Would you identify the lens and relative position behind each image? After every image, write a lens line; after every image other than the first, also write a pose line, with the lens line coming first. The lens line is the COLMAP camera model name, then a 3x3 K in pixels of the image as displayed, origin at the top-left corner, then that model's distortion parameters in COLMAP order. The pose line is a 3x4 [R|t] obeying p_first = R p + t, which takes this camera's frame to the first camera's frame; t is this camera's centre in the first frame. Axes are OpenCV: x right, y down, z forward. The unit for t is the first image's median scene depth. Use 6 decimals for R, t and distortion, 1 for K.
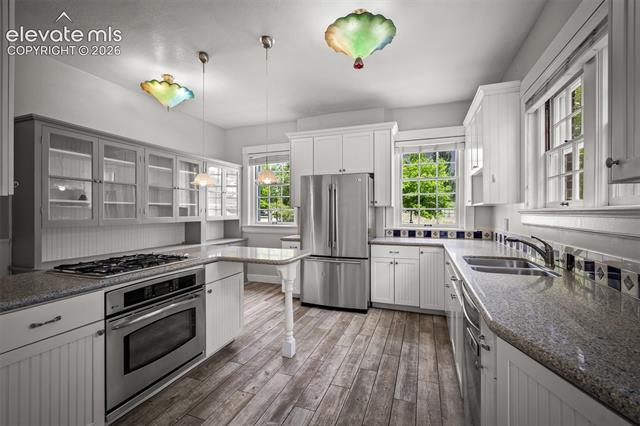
lens RADIAL K [[285.8, 0, 305.3], [0, 285.8, 212.4], [0, 0, 1]] dist [-0.001600, -0.000703]
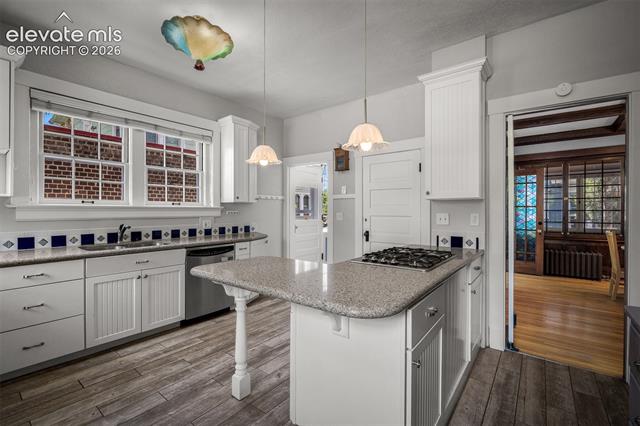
lens RADIAL K [[285.8, 0, 319.9], [0, 285.8, 208.0], [0, 0, 1]] dist [-0.001600, -0.000703]
pose [[-0.963737, -0.017351, 0.266291, -0.383703], [-0.016709, 0.999849, 0.004679, -0.017156], [-0.266332, 0.000060, -0.963881, 1.398284]]
